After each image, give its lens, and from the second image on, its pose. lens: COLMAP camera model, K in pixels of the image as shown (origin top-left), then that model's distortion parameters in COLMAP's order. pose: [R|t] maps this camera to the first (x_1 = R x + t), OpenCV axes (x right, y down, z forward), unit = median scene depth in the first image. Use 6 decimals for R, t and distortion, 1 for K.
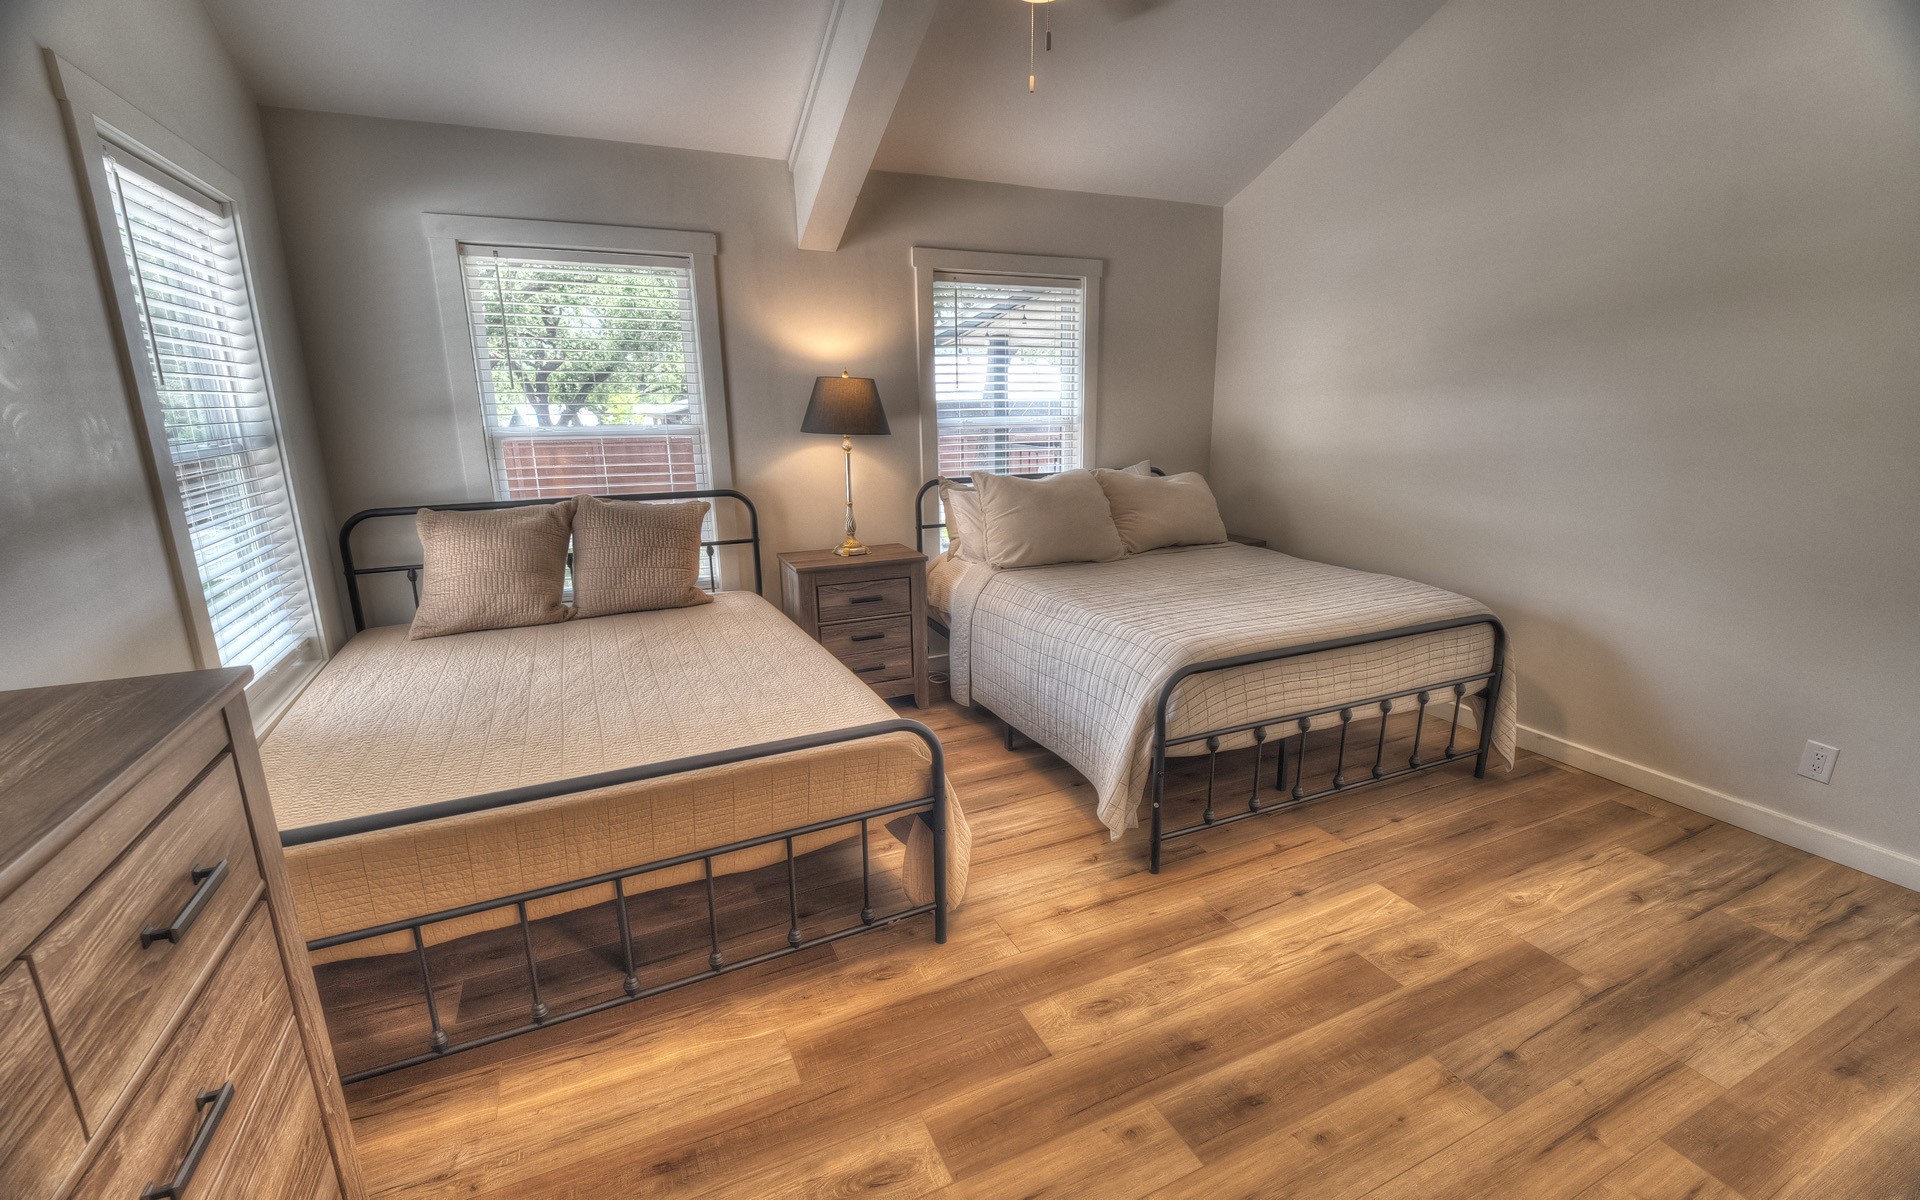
lens RADIAL K [[830.2, 0, 952.8], [0, 830.2, 613.4], [0, 0, 1]] dist [-0.007090, -0.006979]
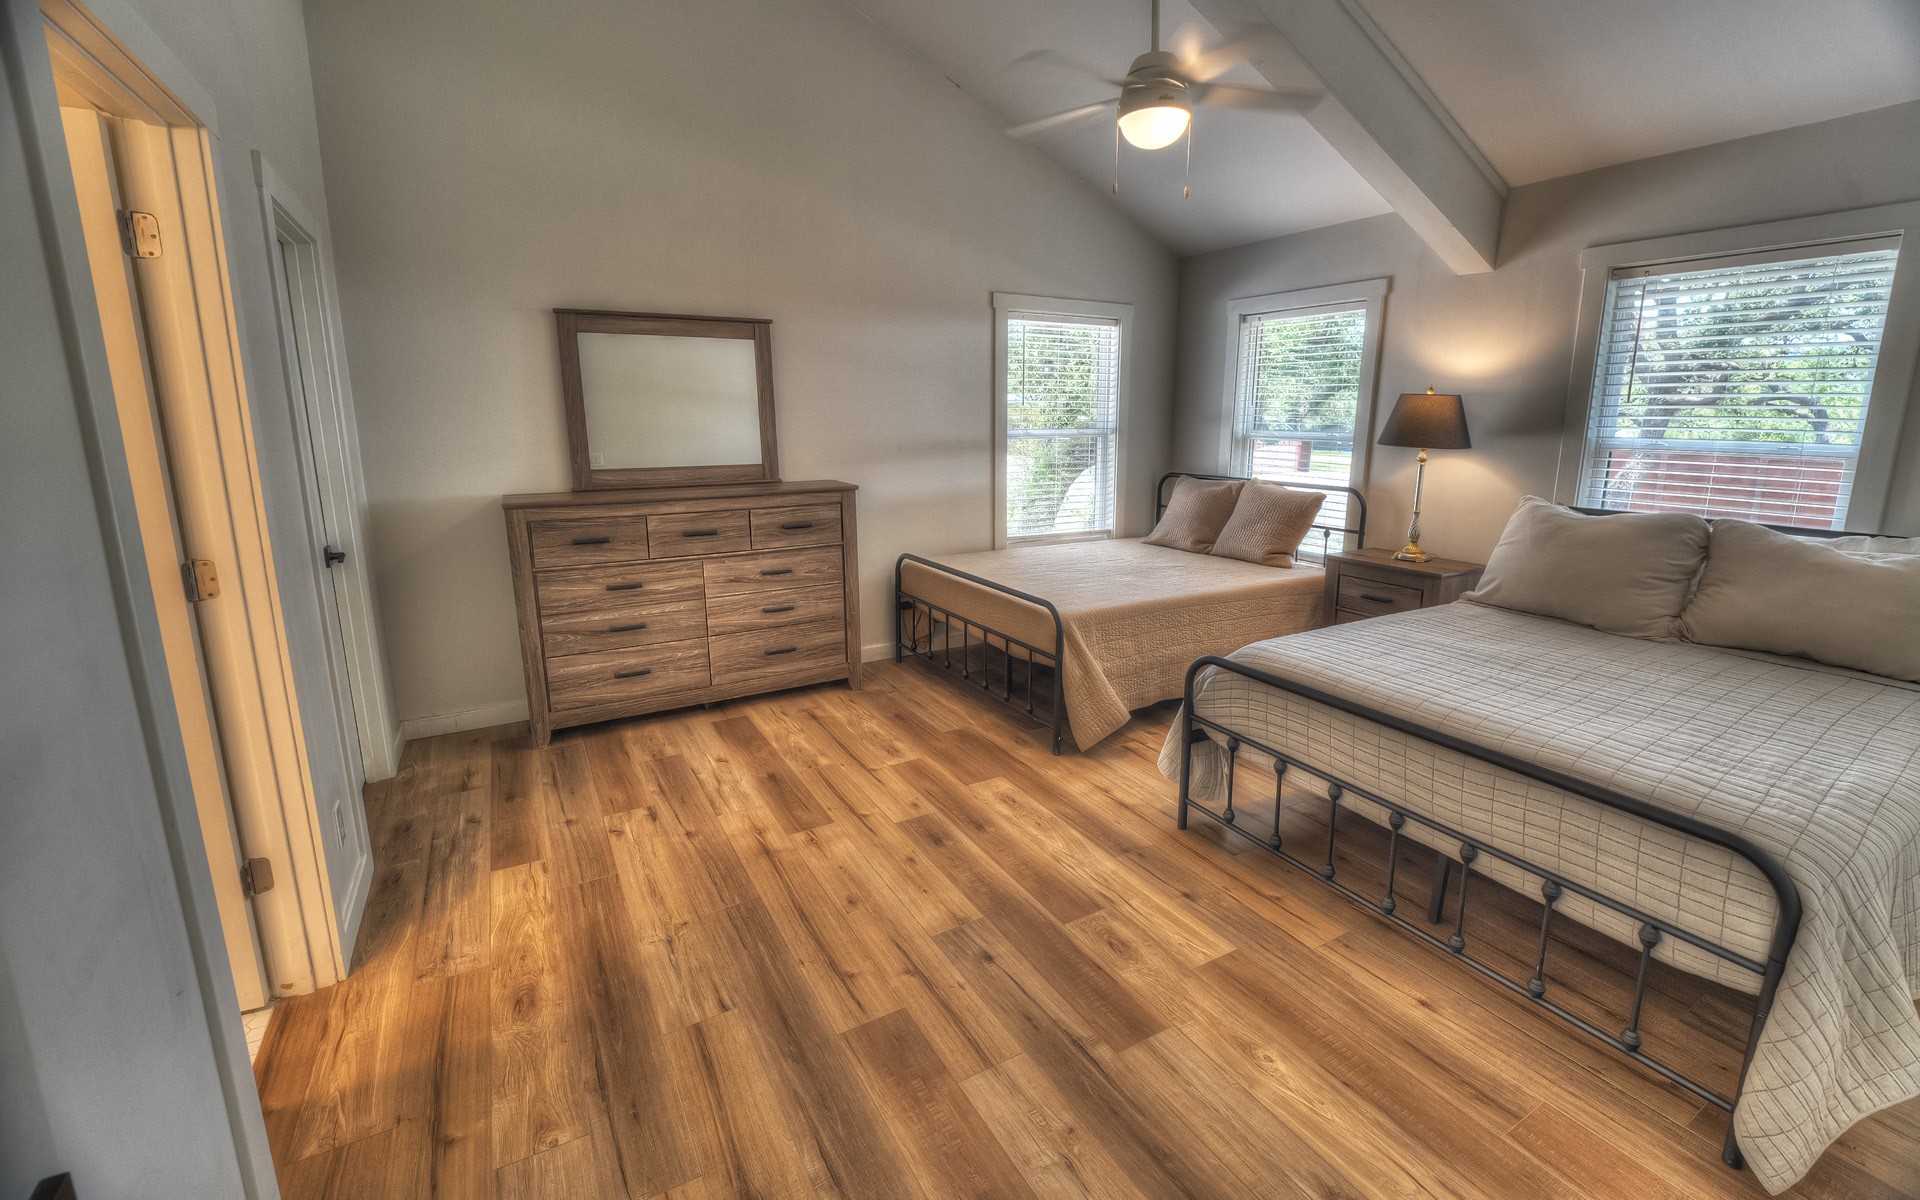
lens RADIAL K [[810.9, 0, 981.7], [0, 810.9, 582.6], [0, 0, 1]] dist [-0.010556, -0.000681]
pose [[0.089267, 0.212569, -0.973060, 1.363929], [-0.252315, 0.949919, 0.184366, -0.158240], [0.963519, 0.229059, 0.138431, 0.559125]]
